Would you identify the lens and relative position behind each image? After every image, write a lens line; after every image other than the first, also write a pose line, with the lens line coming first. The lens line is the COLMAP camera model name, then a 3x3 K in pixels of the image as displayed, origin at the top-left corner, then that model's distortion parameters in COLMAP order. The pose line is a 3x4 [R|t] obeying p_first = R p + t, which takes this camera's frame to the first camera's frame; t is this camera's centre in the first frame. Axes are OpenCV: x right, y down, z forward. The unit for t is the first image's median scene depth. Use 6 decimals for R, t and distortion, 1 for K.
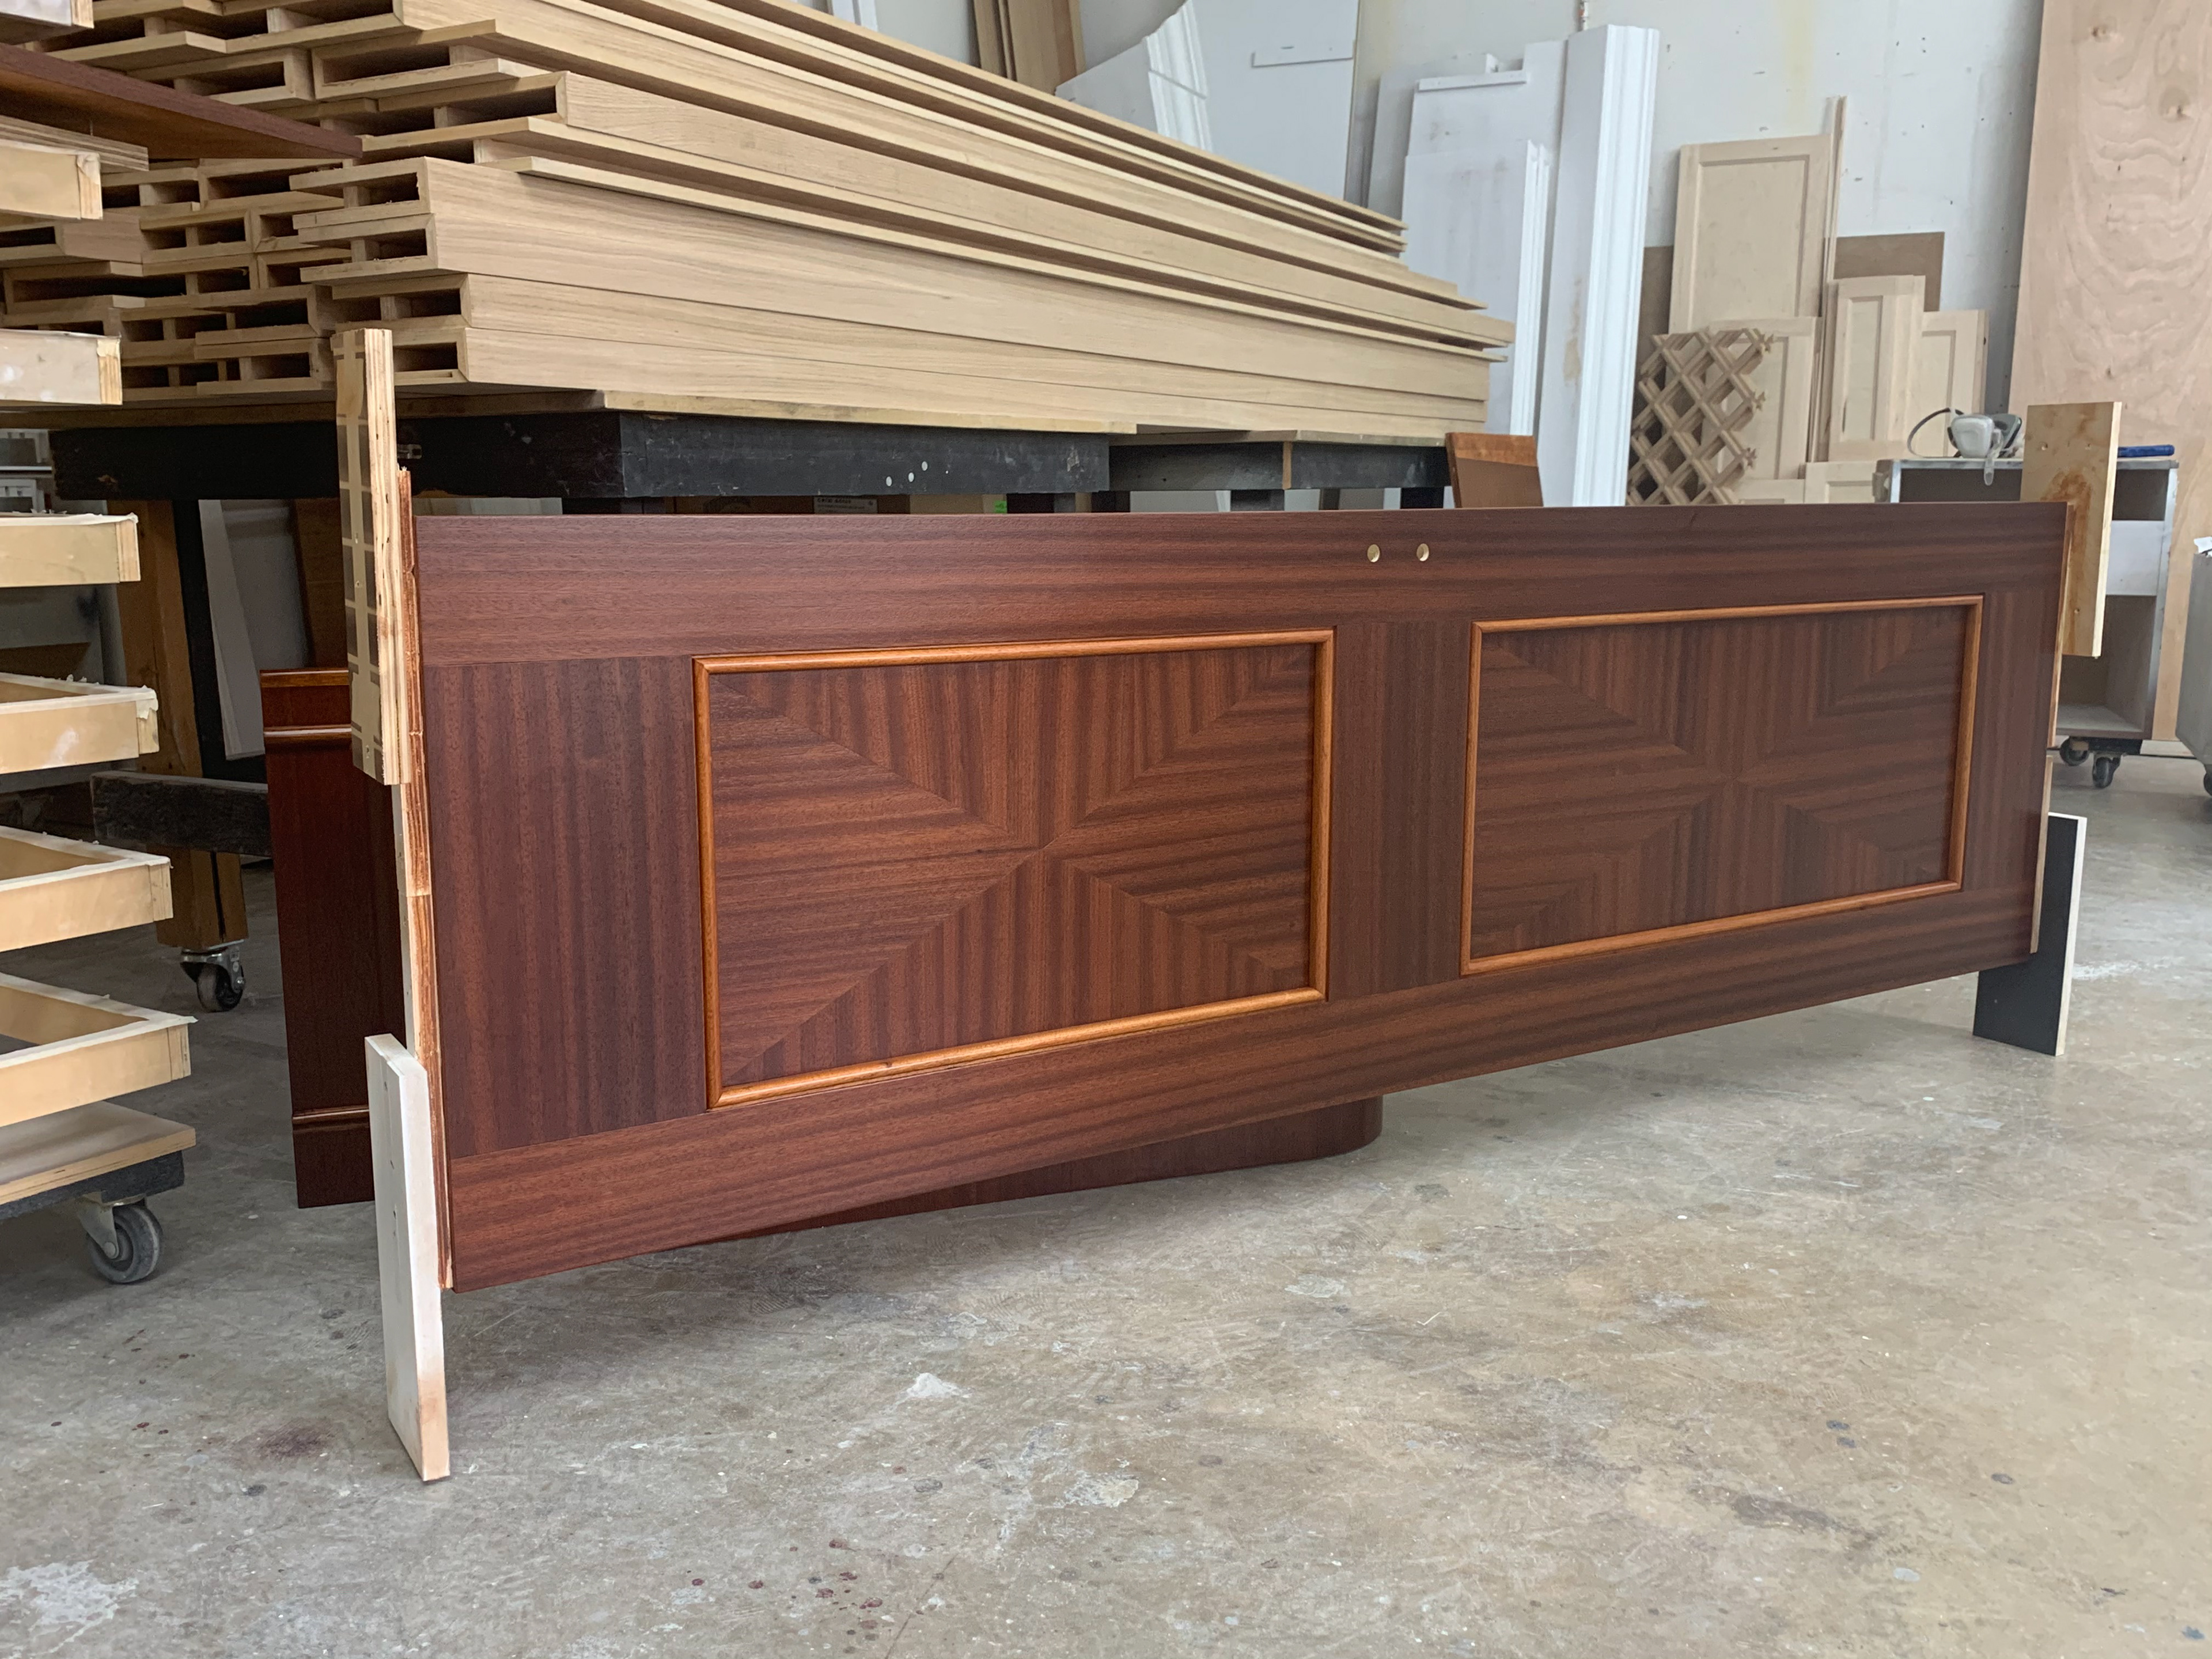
lens RADIAL K [[2006.7, 0, 1102.1], [0, 2006.7, 829.9], [0, 0, 1]] dist [0.019109, -0.022154]
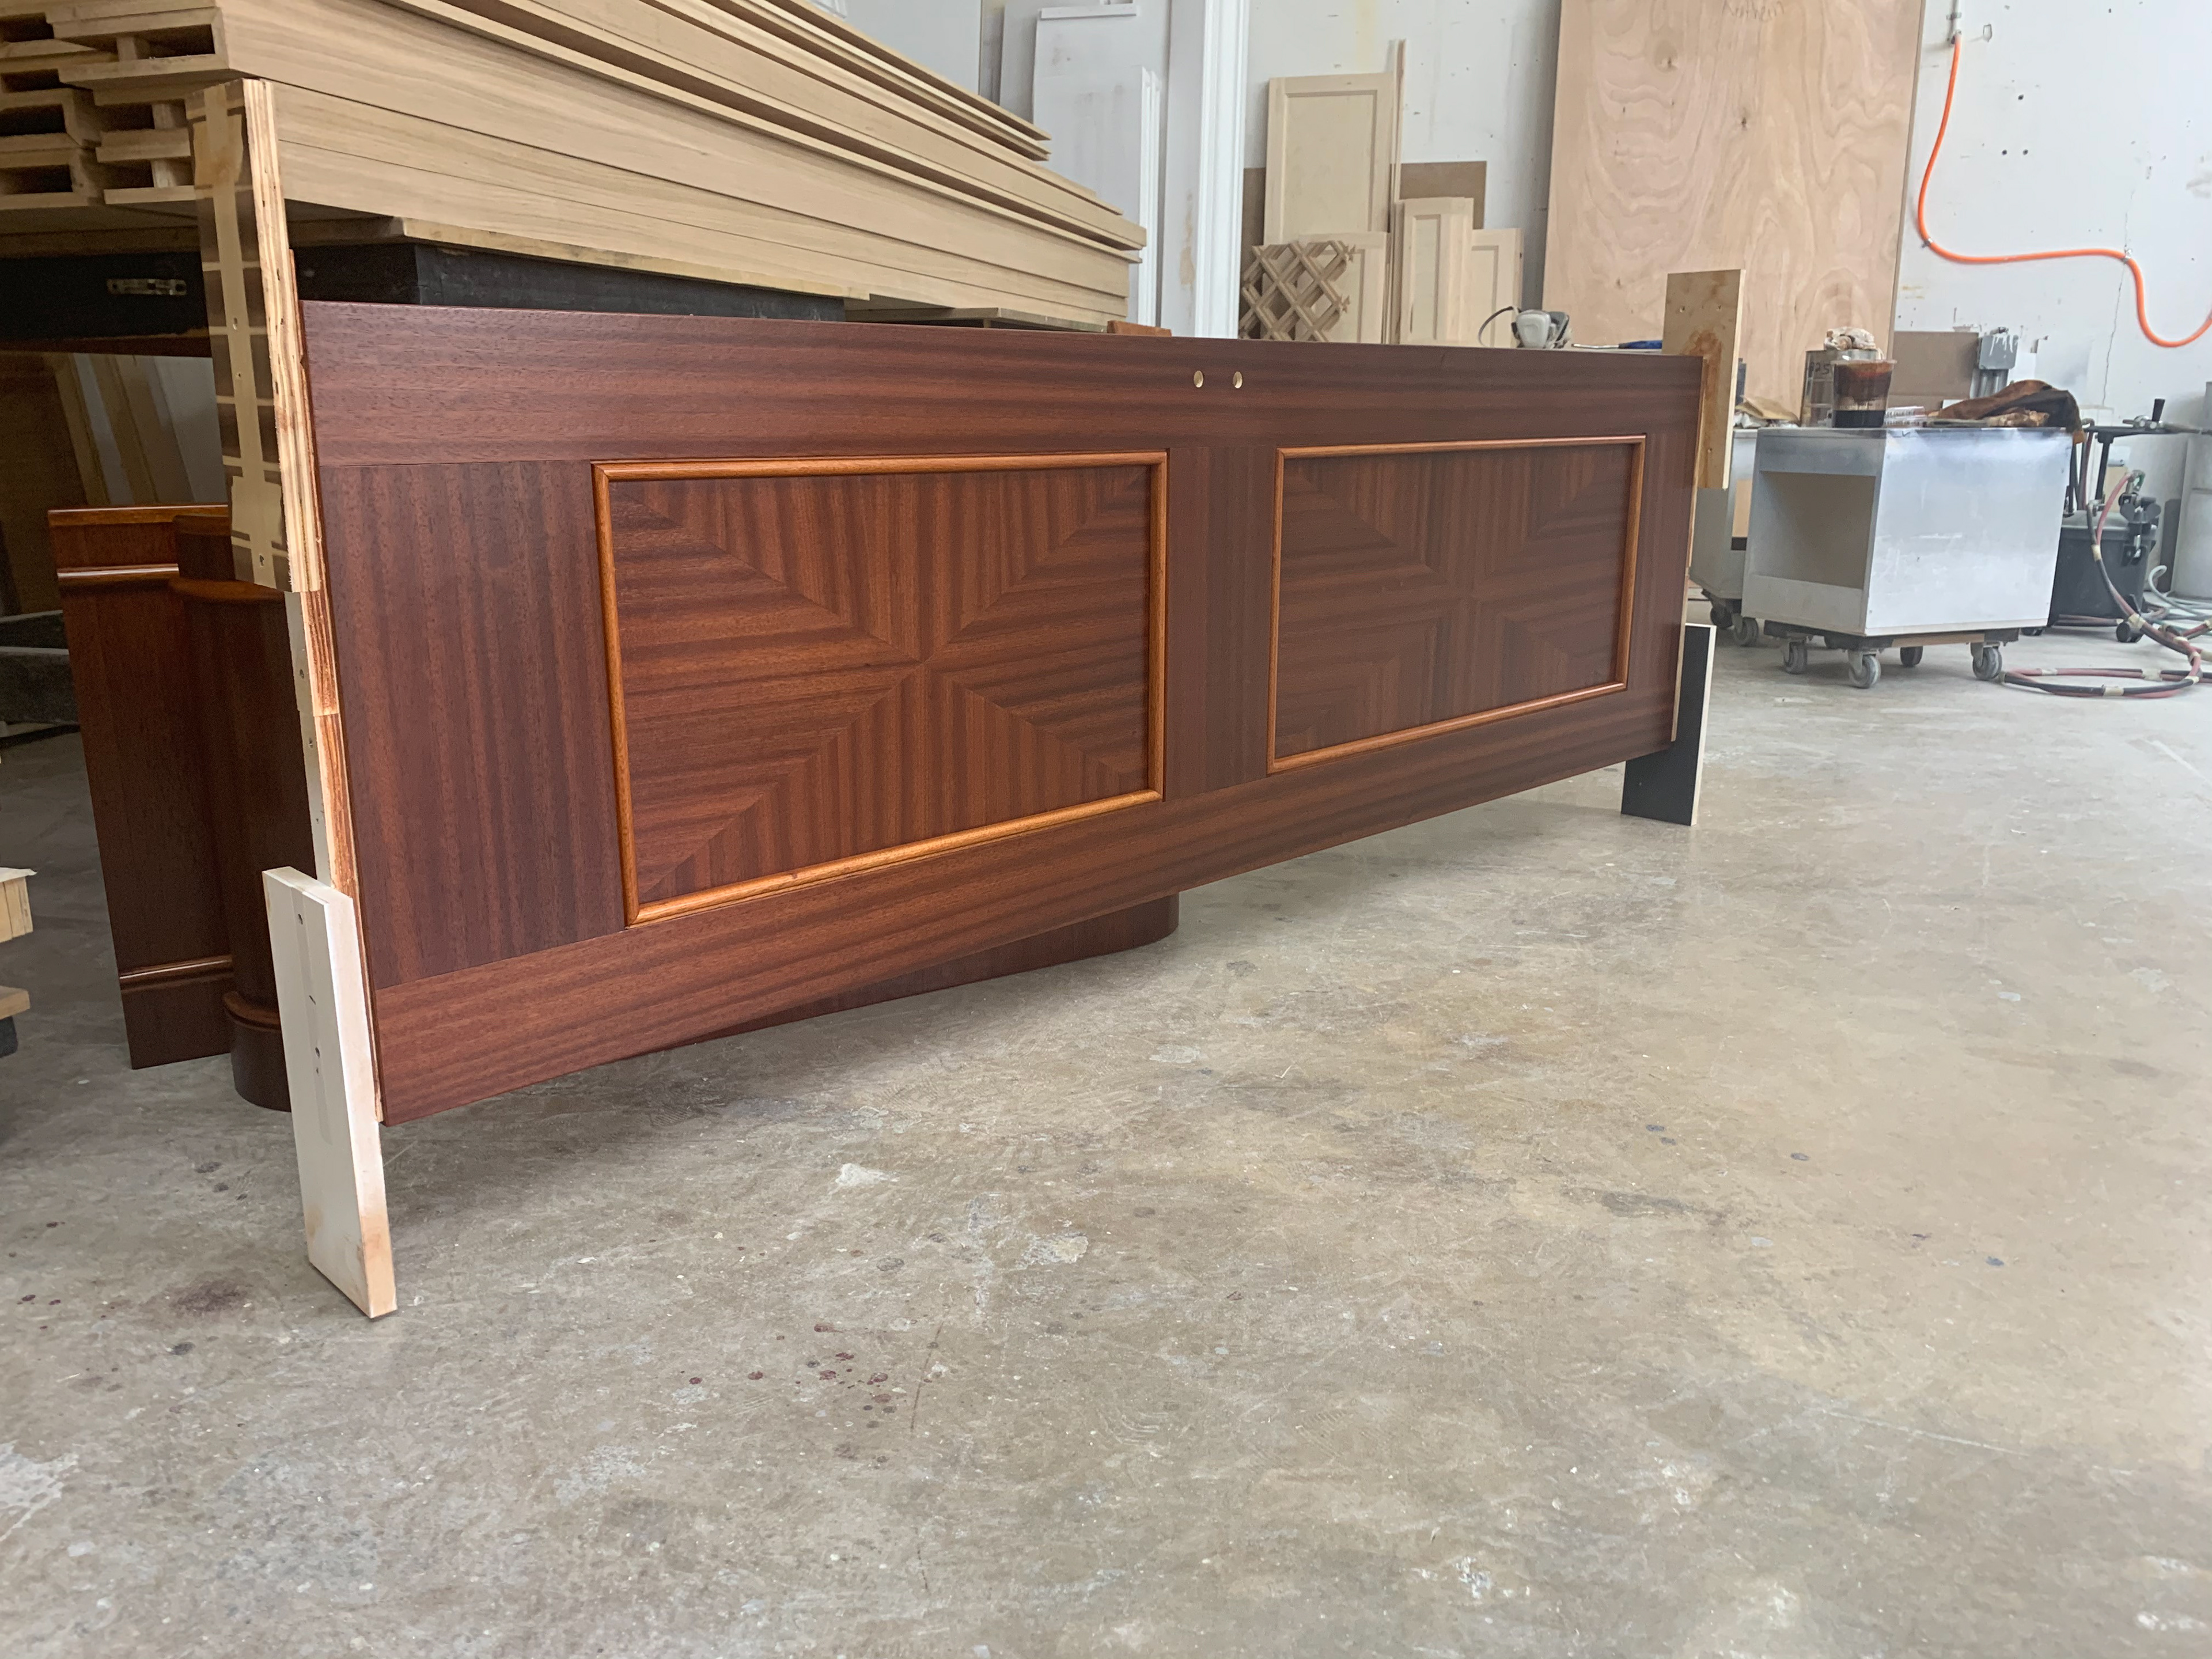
lens RADIAL K [[1711.9, 0, 1107.8], [0, 1711.9, 839.3], [0, 0, 1]] dist [0.028558, -0.035140]
pose [[0.972973, -0.056500, 0.223901, -0.140315], [0.039526, 0.996044, 0.079582, 0.034488], [-0.227511, -0.068581, 0.971357, 0.107443]]
